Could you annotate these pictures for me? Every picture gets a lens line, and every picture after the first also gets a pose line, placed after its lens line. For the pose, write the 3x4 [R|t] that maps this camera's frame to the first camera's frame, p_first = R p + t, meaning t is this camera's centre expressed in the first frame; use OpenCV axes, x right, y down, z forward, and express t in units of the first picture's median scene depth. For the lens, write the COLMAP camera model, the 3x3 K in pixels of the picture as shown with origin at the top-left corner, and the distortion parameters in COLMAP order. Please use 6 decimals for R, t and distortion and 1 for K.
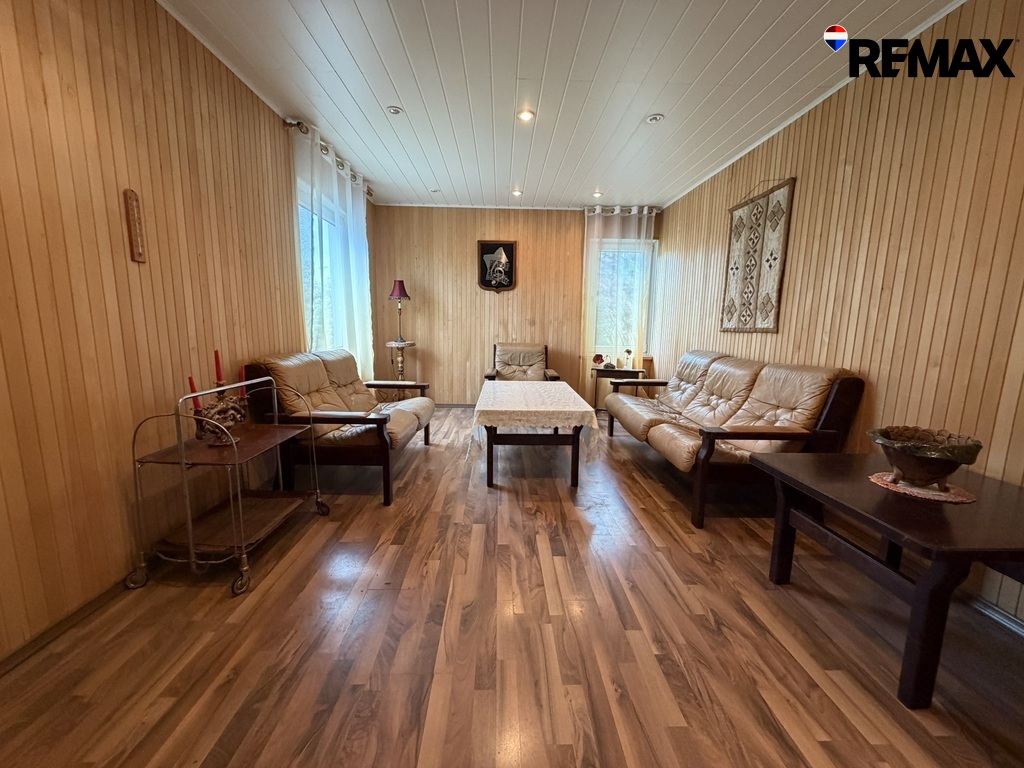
lens RADIAL K [[408.8, 0, 508.0], [0, 408.8, 385.8], [0, 0, 1]] dist [0.002696, -0.000604]
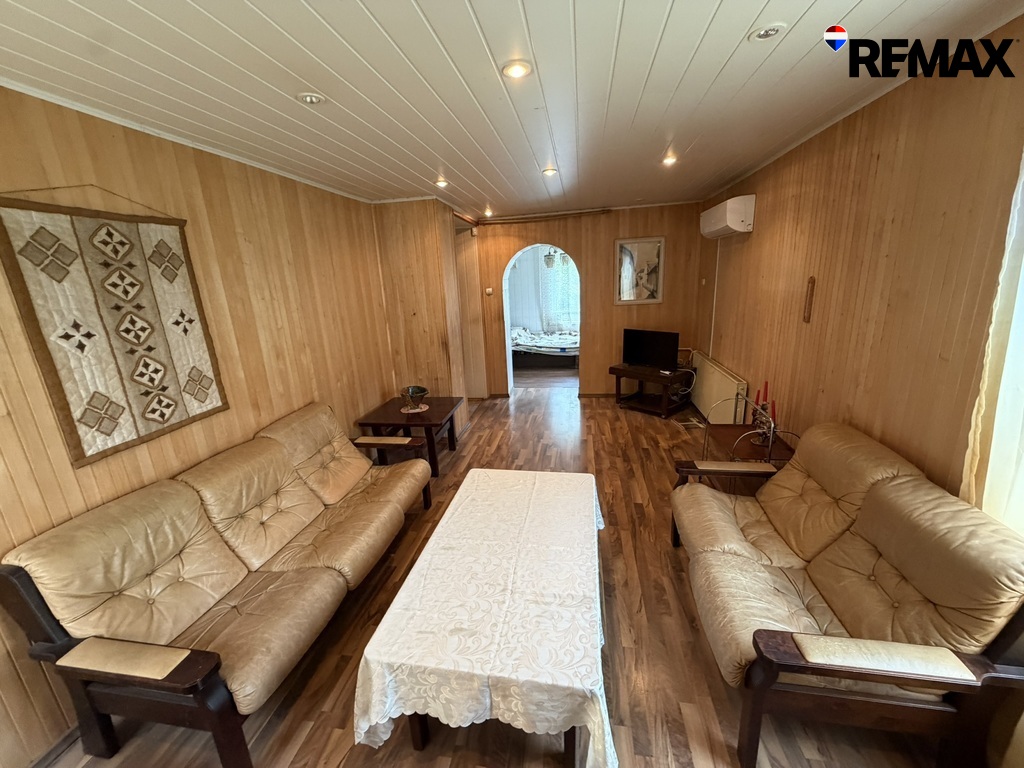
lens RADIAL K [[408.8, 0, 510.6], [0, 408.8, 384.2], [0, 0, 1]] dist [0.002696, -0.000604]
pose [[-0.982217, -0.015782, 0.187083, -0.049378], [0.061700, 0.913980, 0.401041, -0.393549], [-0.177319, 0.405453, -0.896753, 1.355193]]
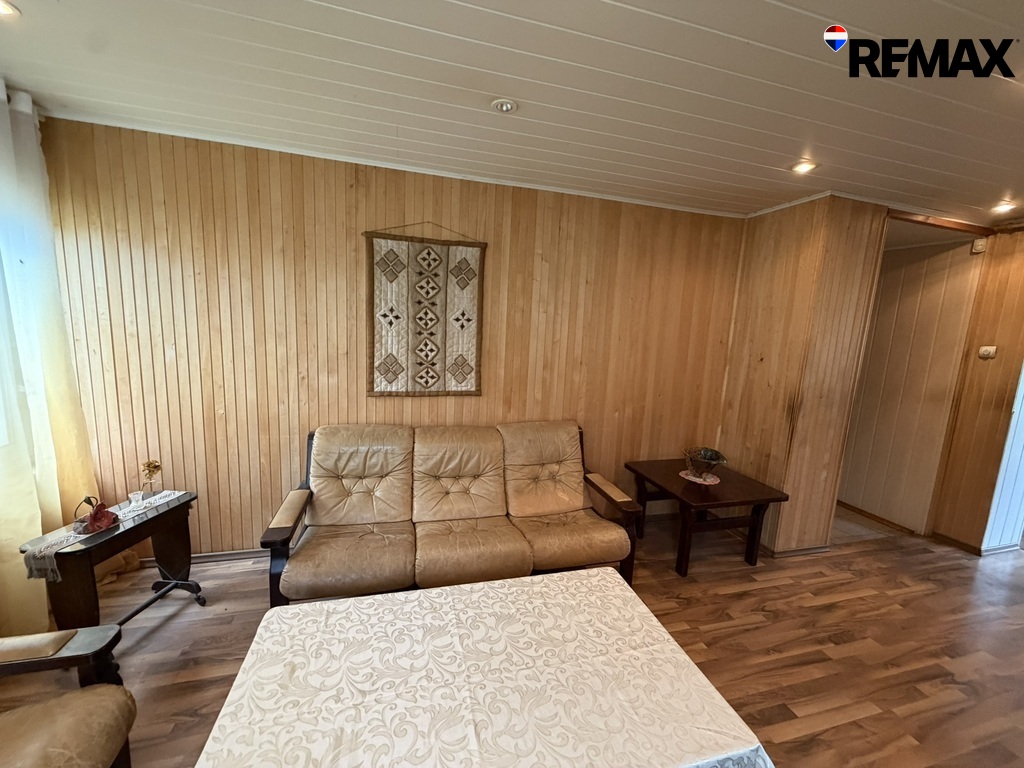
lens RADIAL K [[408.8, 0, 506.7], [0, 408.8, 384.4], [0, 0, 1]] dist [0.002696, -0.000604]
pose [[-0.245939, -0.172547, 0.953804, -0.255886], [0.095269, 0.974960, 0.200939, -0.291966], [-0.964592, 0.140287, -0.223342, 0.967175]]
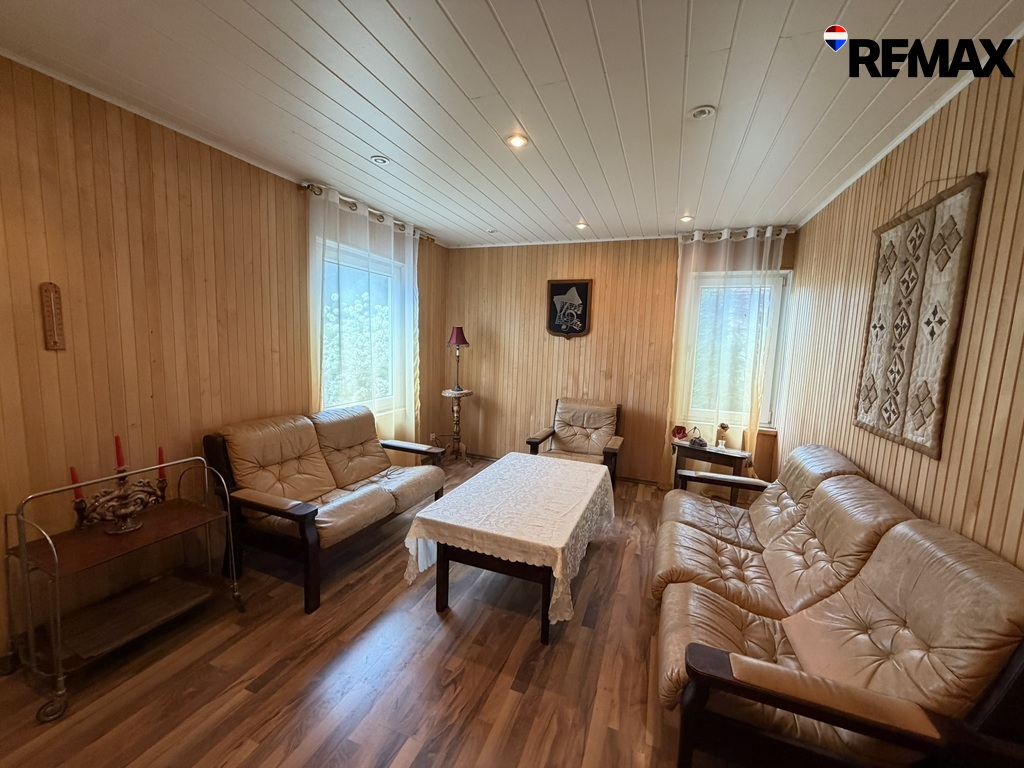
lens RADIAL K [[408.8, 0, 507.6], [0, 408.8, 385.2], [0, 0, 1]] dist [0.002696, -0.000604]
pose [[0.923411, 0.060907, -0.378948, 0.280269], [-0.079325, 0.996297, -0.033165, -0.136533], [0.375525, 0.060685, 0.924823, 0.241305]]
